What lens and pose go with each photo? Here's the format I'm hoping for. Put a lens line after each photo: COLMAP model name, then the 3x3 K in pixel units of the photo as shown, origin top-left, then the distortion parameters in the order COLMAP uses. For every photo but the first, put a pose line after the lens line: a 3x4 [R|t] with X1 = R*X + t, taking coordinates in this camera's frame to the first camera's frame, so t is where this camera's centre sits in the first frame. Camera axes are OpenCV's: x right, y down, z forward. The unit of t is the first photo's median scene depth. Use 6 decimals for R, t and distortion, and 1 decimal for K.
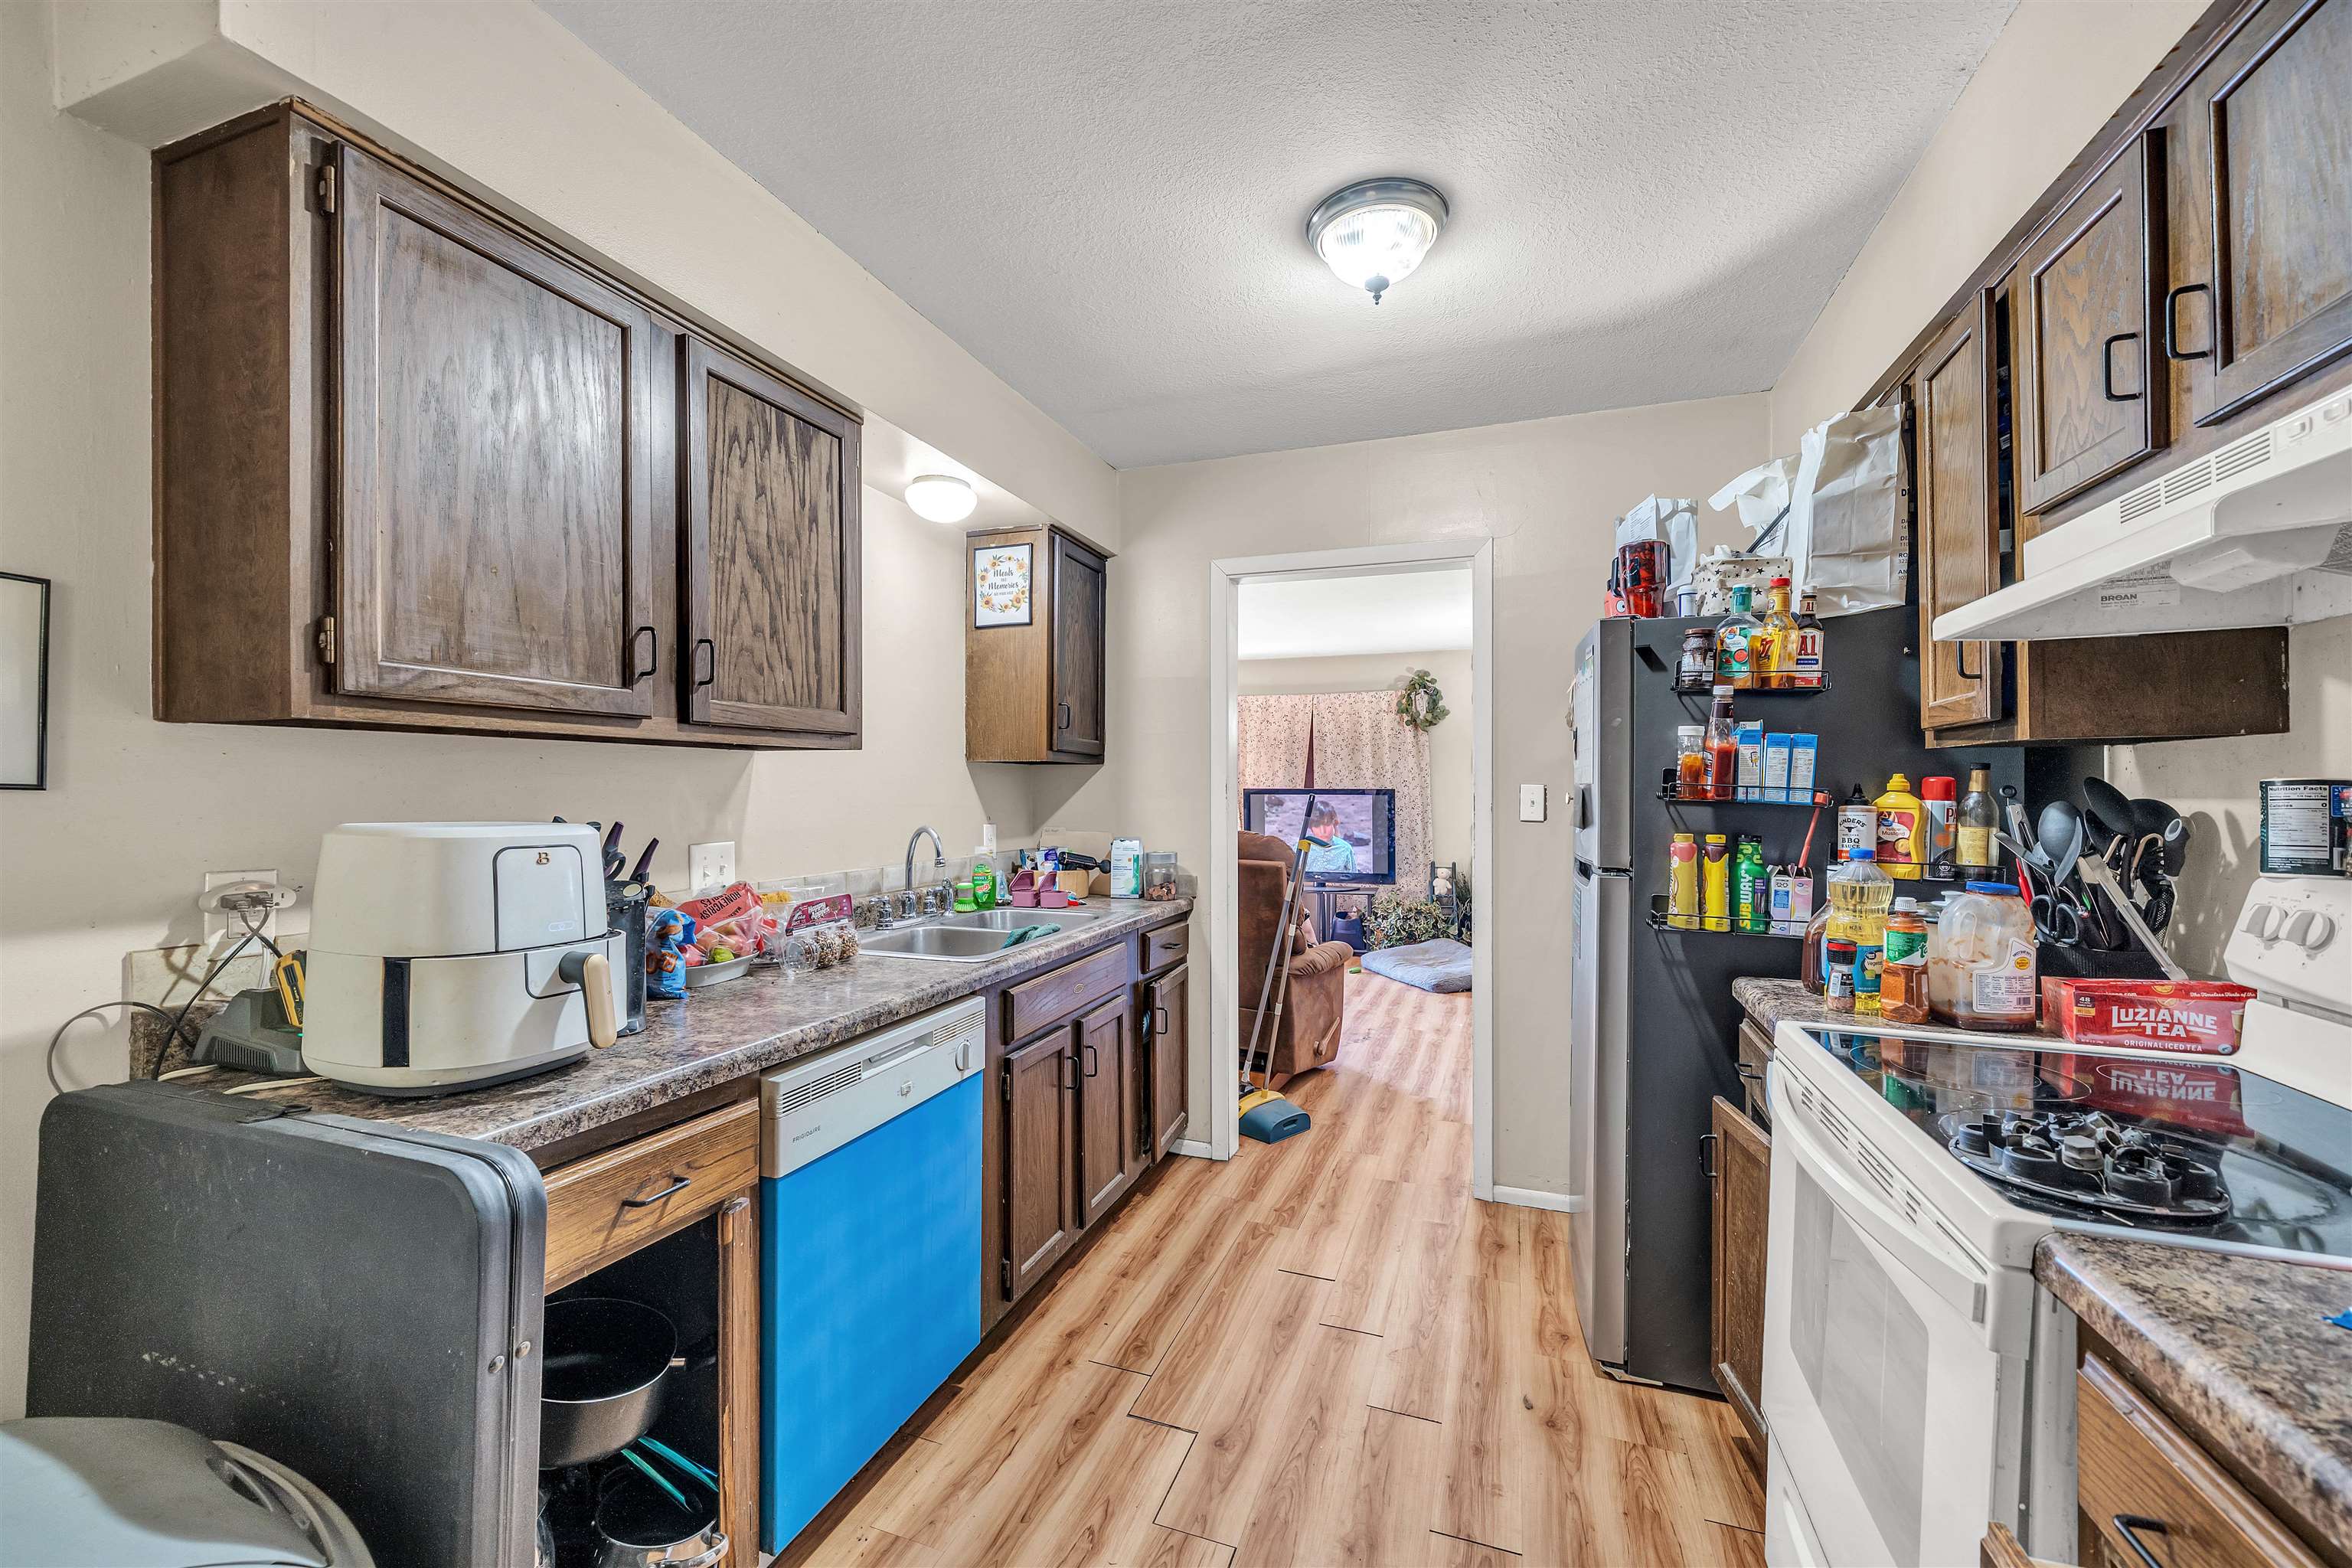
lens RADIAL K [[930.6, 0, 1177.2], [0, 930.6, 791.1], [0, 0, 1]] dist [-0.006488, -0.001017]
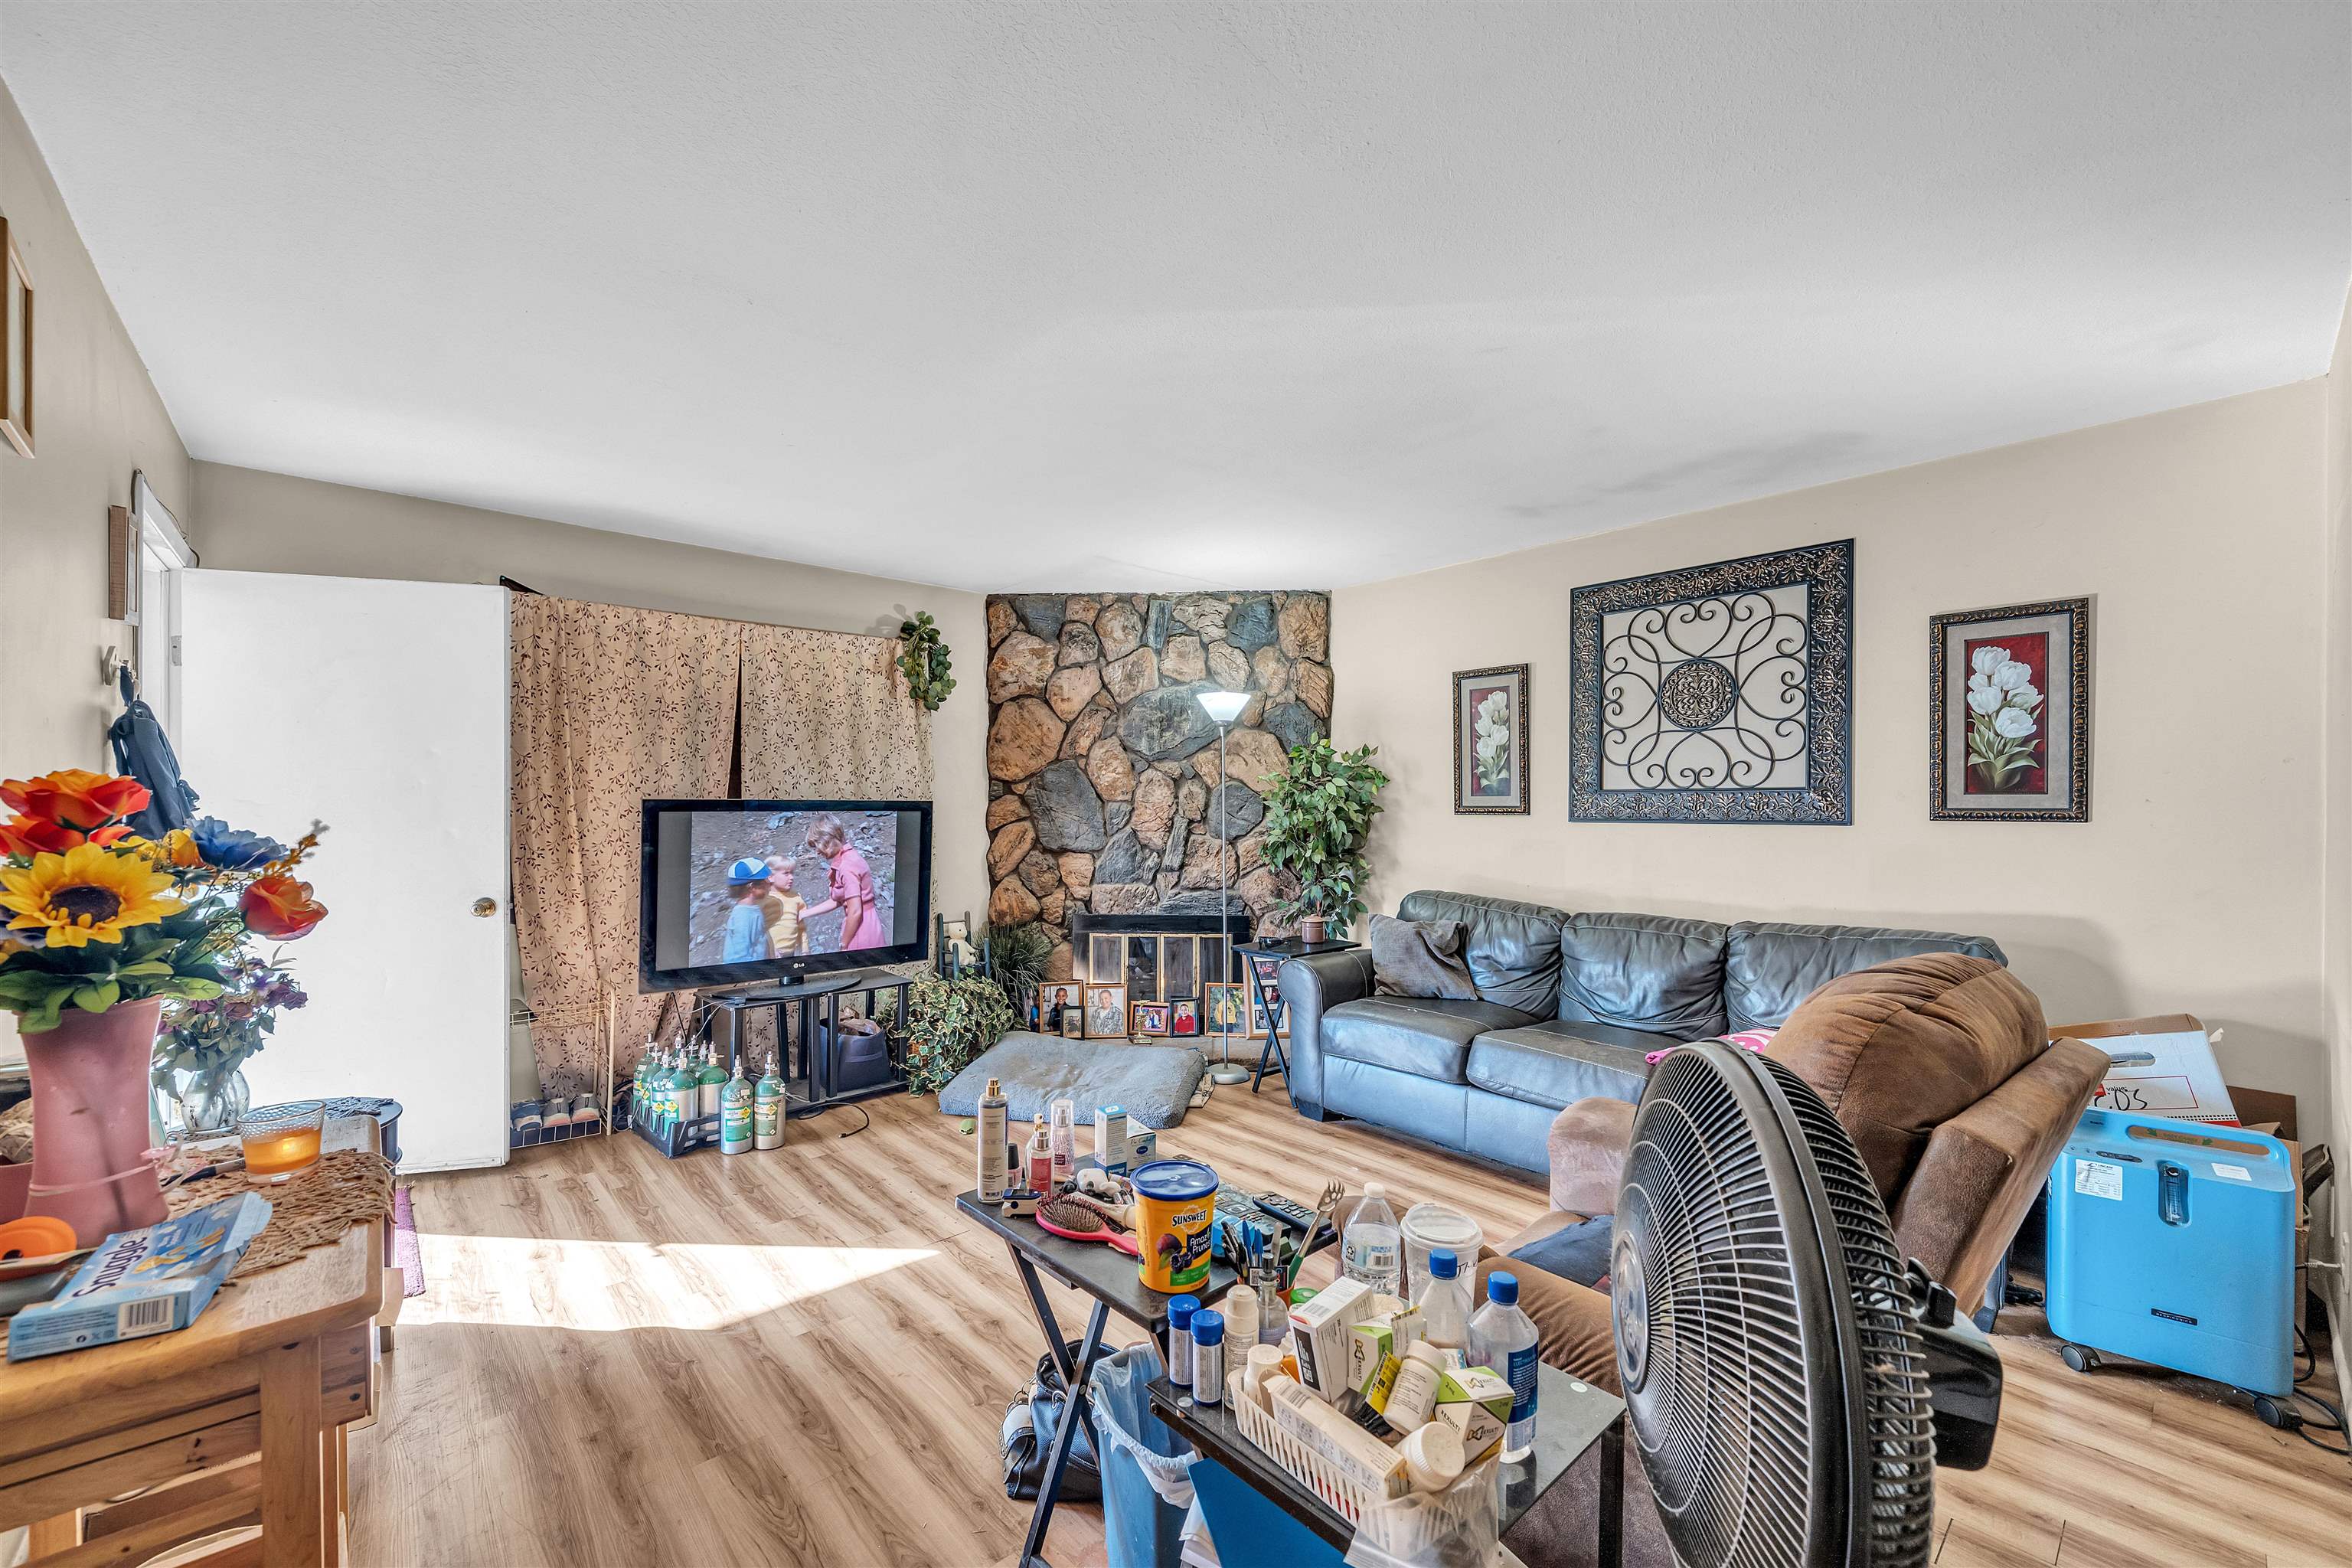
lens RADIAL K [[930.6, 0, 1156.7], [0, 930.6, 807.1], [0, 0, 1]] dist [-0.006488, -0.001017]
pose [[0.490219, -0.000560, 0.871599, -0.241168], [-0.001919, 0.999997, 0.001722, 0.000472], [-0.871597, -0.002517, 0.490217, 0.634197]]
